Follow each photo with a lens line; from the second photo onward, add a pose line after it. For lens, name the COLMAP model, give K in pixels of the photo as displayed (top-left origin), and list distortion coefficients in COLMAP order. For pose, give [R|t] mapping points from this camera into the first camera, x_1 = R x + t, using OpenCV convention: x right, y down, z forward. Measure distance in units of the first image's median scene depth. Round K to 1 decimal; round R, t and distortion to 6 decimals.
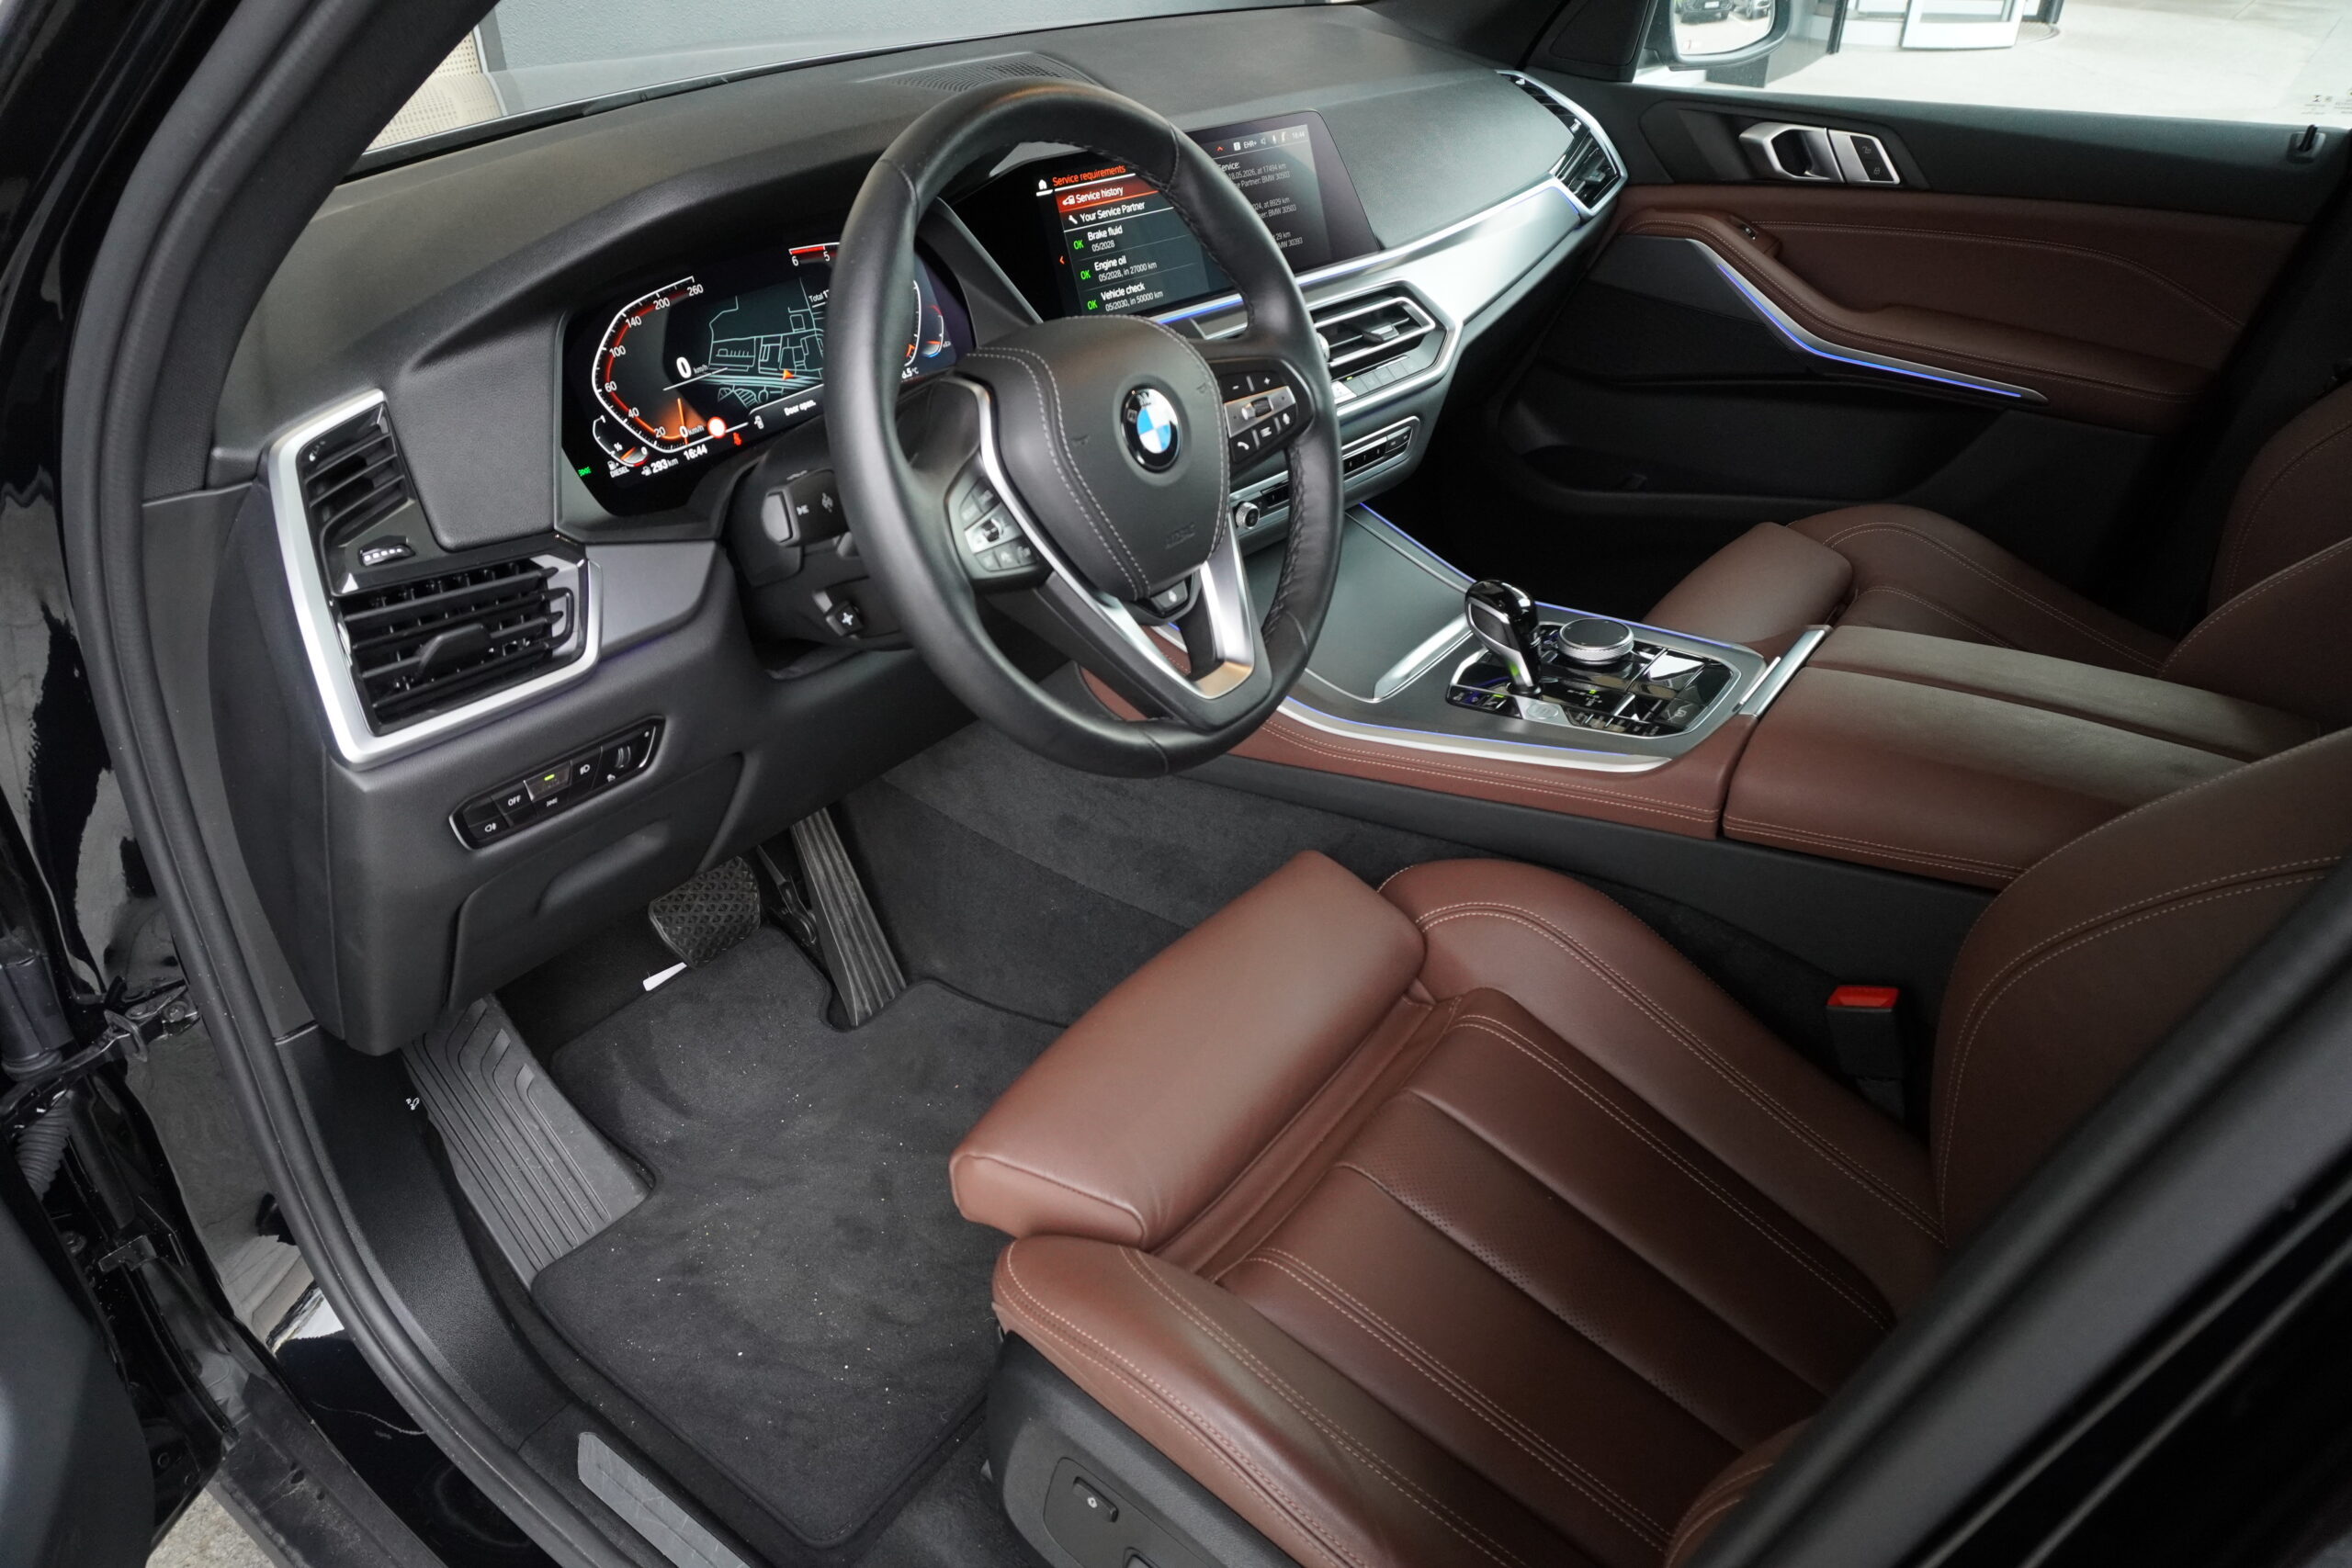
lens RADIAL K [[1577.0, 0, 1166.0], [0, 1577.0, 788.1], [0, 0, 1]] dist [-0.044149, 0.004599]
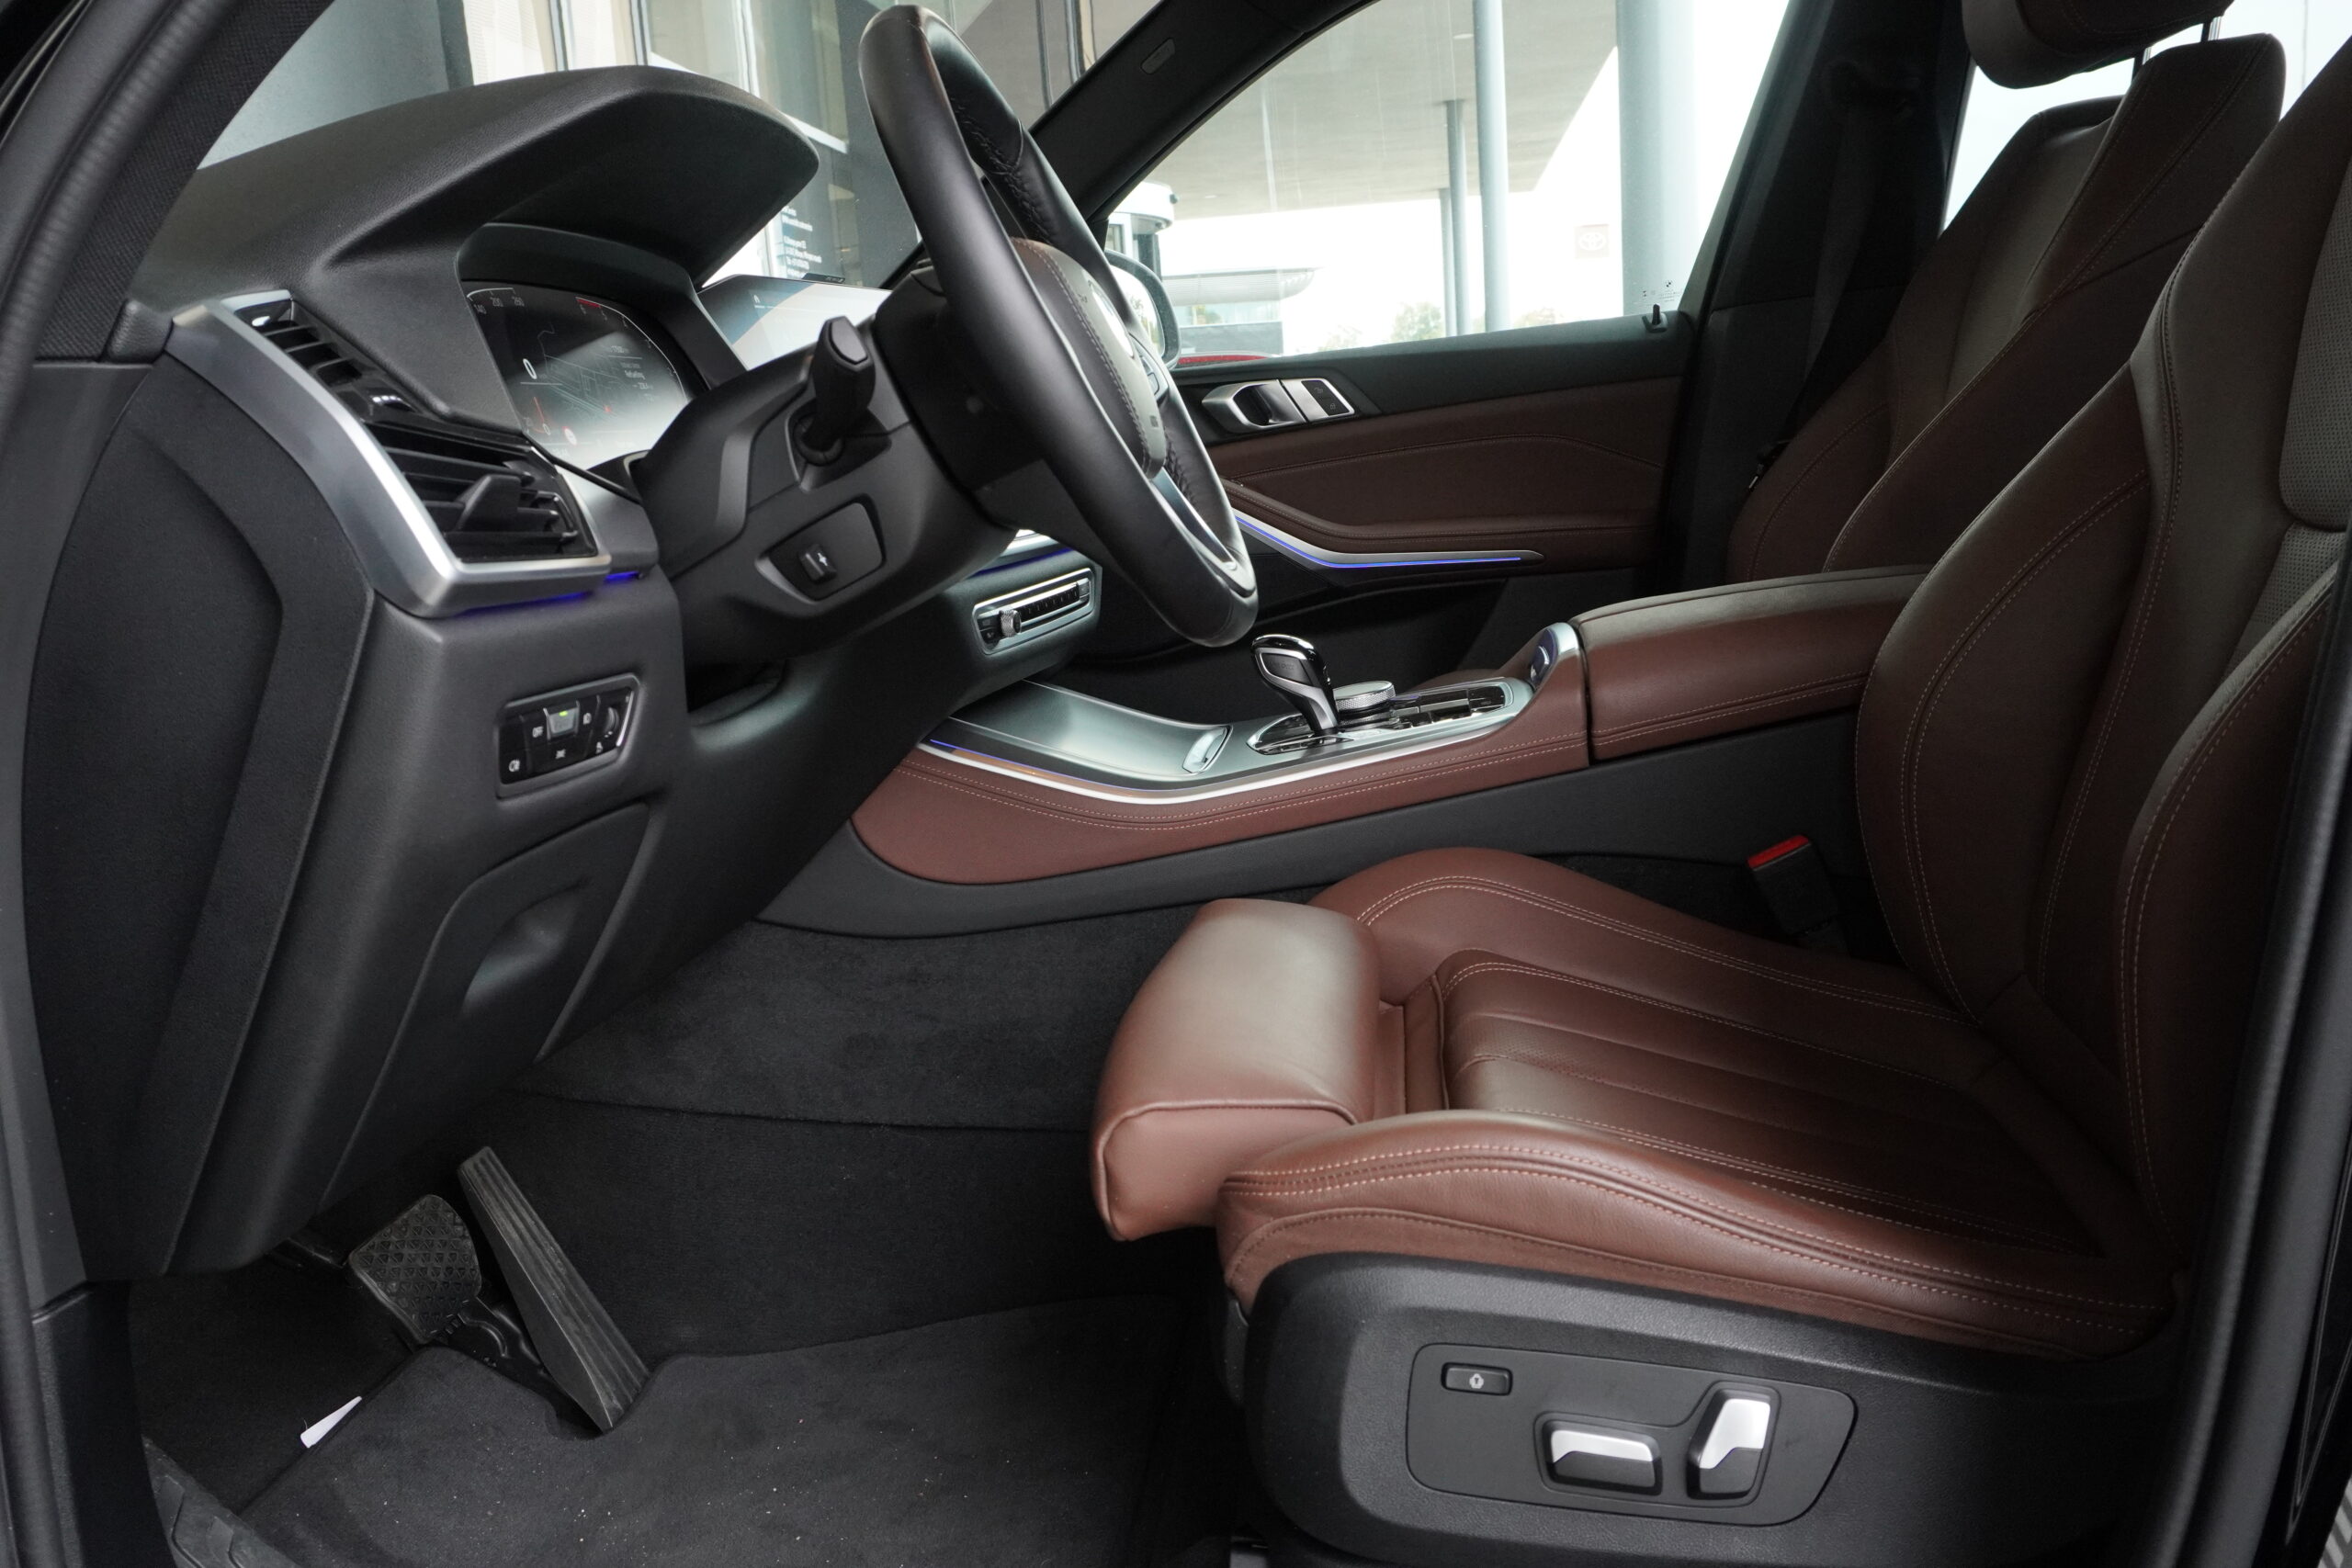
lens RADIAL K [[1843.9, 0, 1165.3], [0, 1843.9, 770.3], [0, 0, 1]] dist [-0.010758, -0.005949]
pose [[0.874431, -0.151499, 0.460889, -0.473271], [0.323278, 0.890308, -0.320692, 0.351171], [-0.361749, 0.429418, 0.827489, 0.109926]]
